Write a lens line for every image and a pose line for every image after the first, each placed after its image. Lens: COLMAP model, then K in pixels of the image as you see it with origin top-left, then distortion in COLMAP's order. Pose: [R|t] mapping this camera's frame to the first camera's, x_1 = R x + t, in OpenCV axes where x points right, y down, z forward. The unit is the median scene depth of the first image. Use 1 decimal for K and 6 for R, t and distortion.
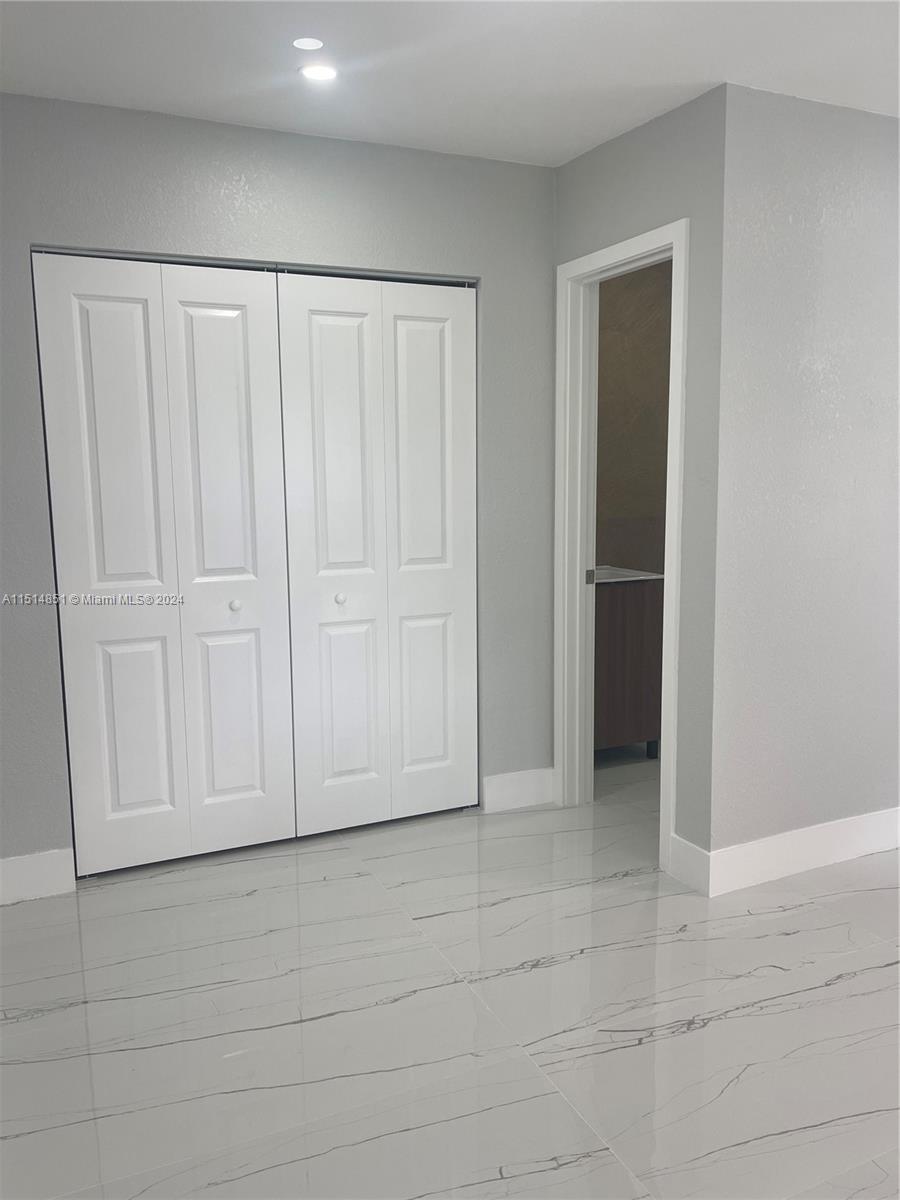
lens RADIAL K [[790.4, 0, 449.6], [0, 790.4, 568.9], [0, 0, 1]] dist [0.165662, -0.276599]
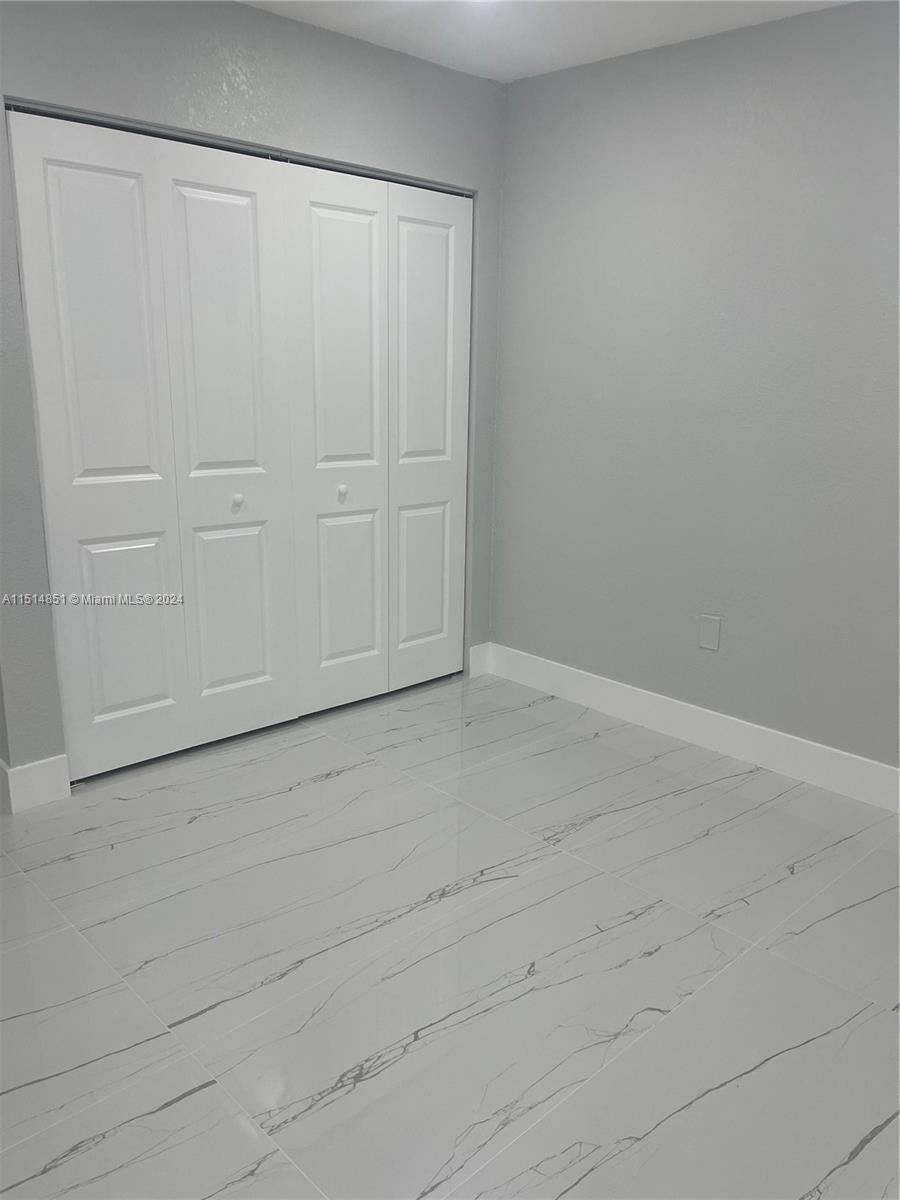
lens RADIAL K [[915.8, 0, 450.0], [0, 915.8, 600.0], [0, 0, 1]] dist [-0.008900, -0.006037]
pose [[0.924200, -0.059358, 0.377268, -0.471519], [0.011131, 0.991615, 0.128748, 0.027161], [-0.381746, -0.114790, 0.917111, -0.174372]]
